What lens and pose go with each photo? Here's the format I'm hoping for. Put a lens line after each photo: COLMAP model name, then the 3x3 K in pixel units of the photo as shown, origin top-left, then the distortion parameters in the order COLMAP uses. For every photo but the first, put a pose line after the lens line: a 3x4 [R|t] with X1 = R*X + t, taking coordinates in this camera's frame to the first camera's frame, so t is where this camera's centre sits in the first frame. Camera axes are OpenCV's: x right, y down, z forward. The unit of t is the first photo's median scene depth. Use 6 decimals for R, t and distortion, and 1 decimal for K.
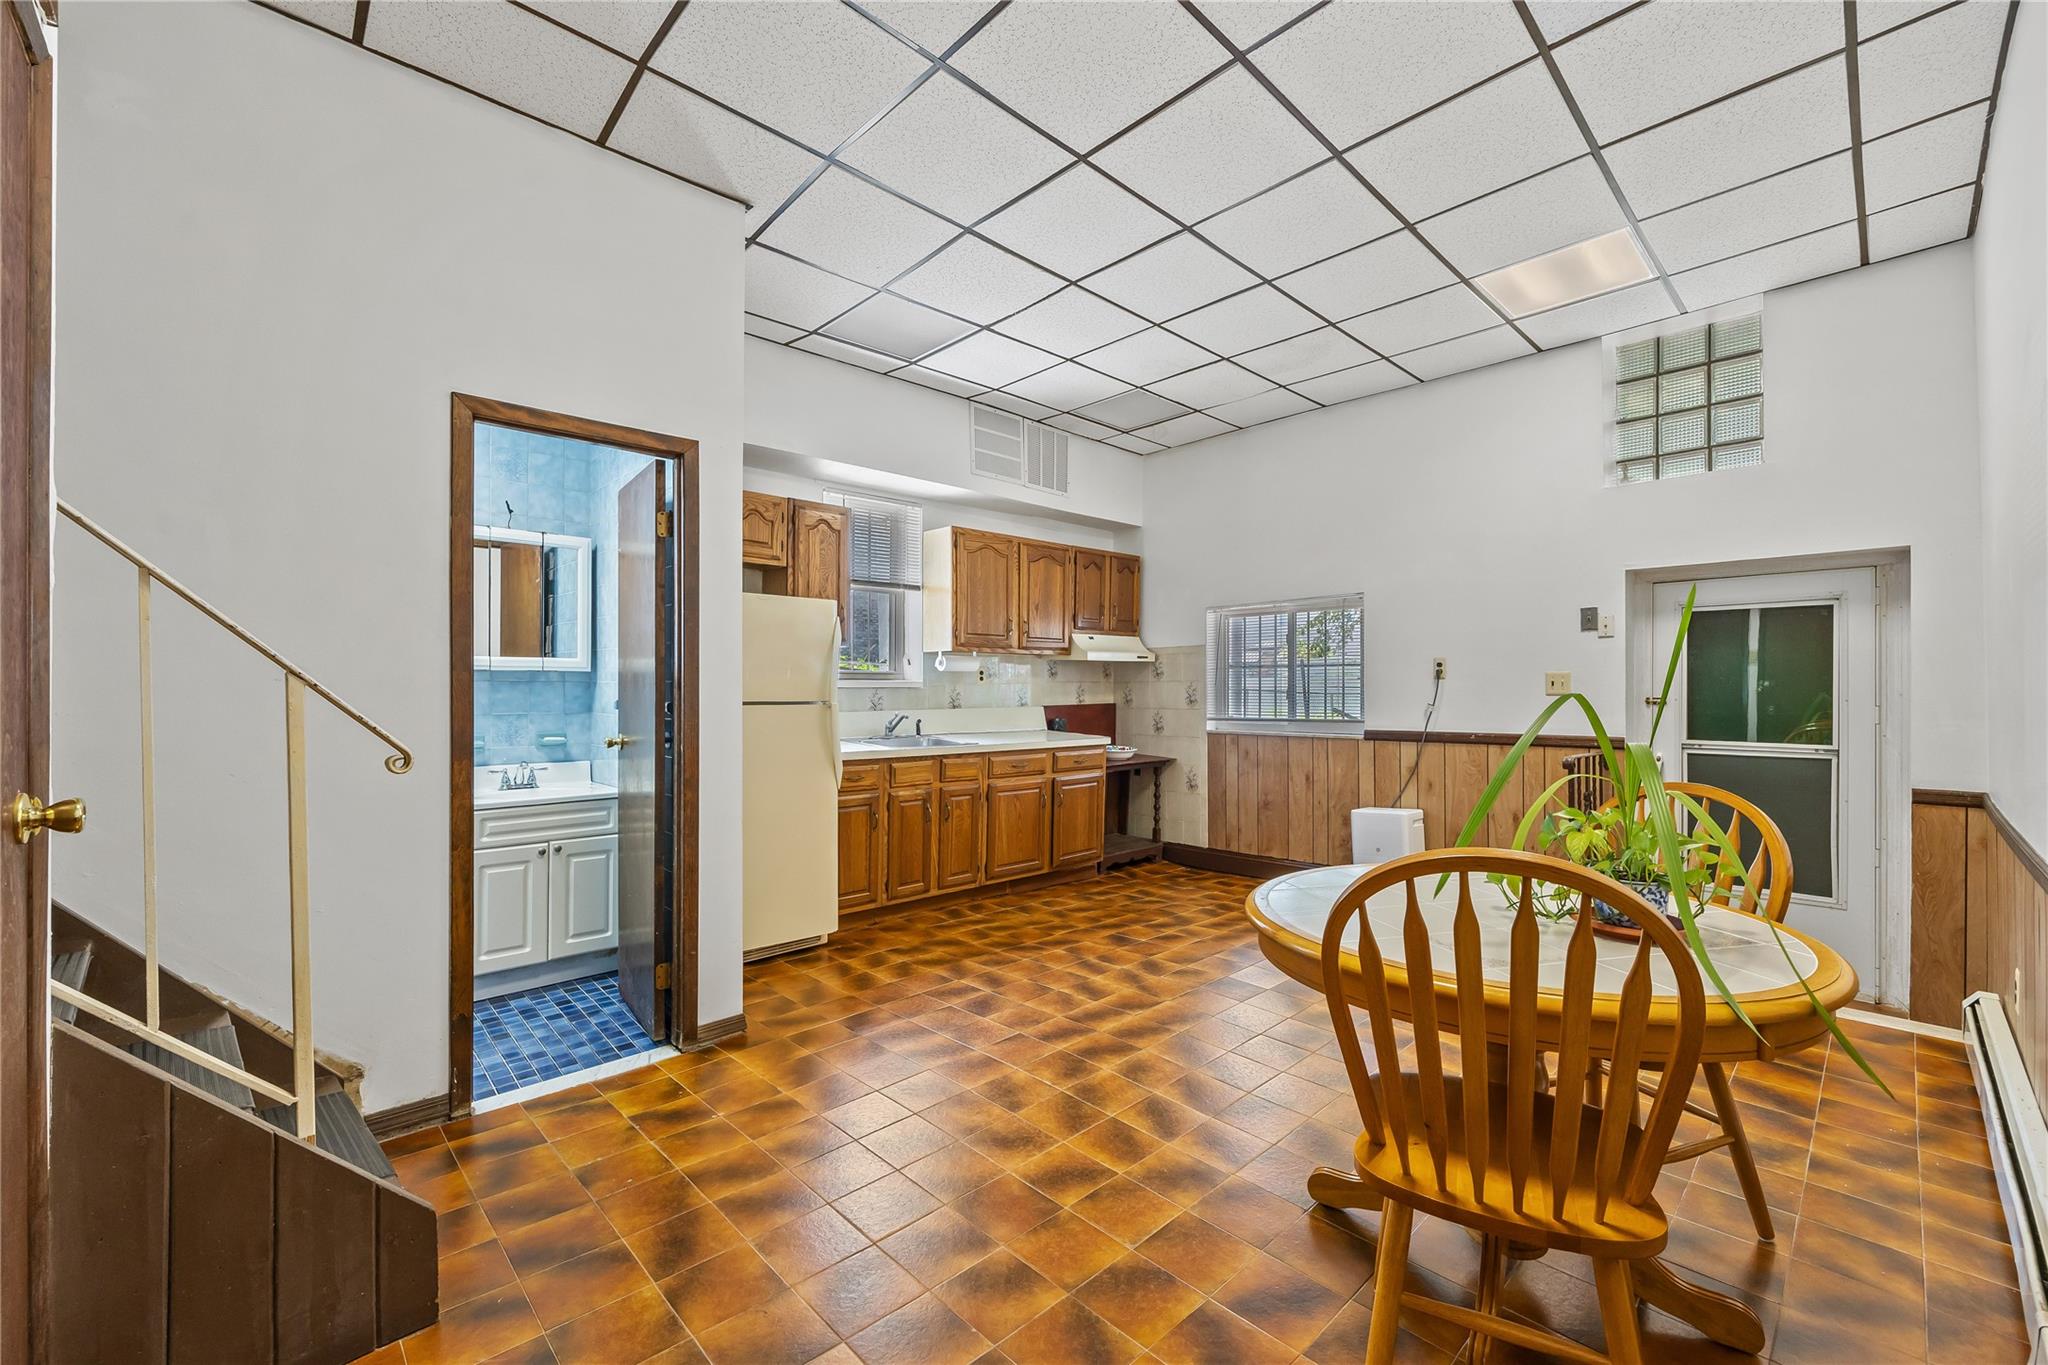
lens RADIAL K [[832.5, 0, 1027.9], [0, 832.5, 690.9], [0, 0, 1]] dist [-0.001663, 0.000186]
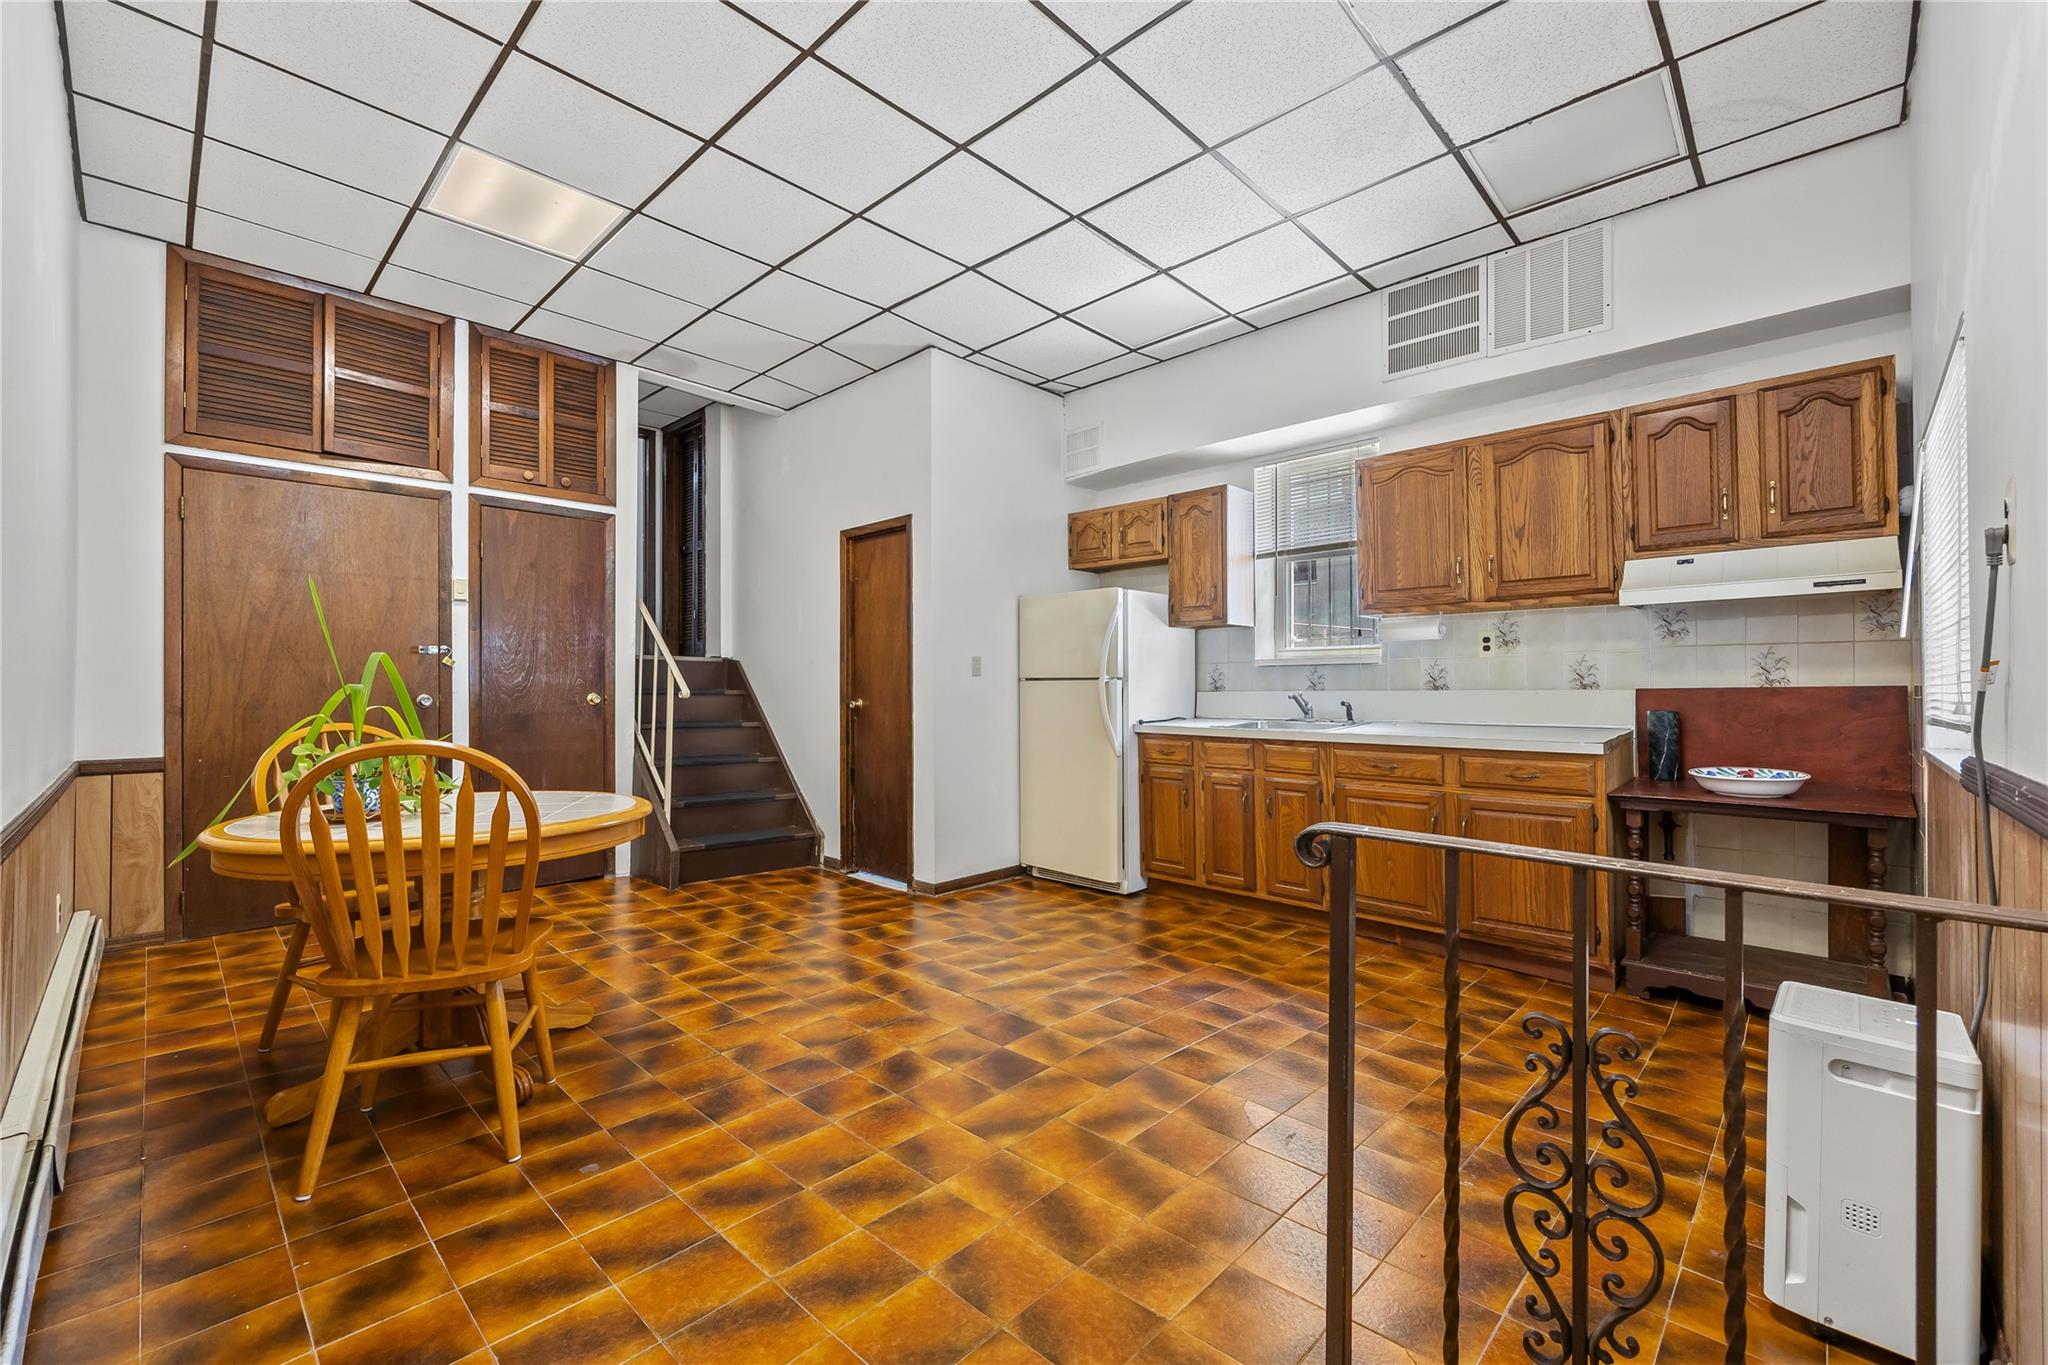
lens RADIAL K [[832.5, 0, 1033.0], [0, 832.5, 681.4], [0, 0, 1]] dist [-0.001663, 0.000186]
pose [[0.058064, -0.009815, -0.998265, 0.845834], [-0.000581, 0.999951, -0.009866, 0.027864], [0.998313, 0.001153, 0.058055, 0.793131]]
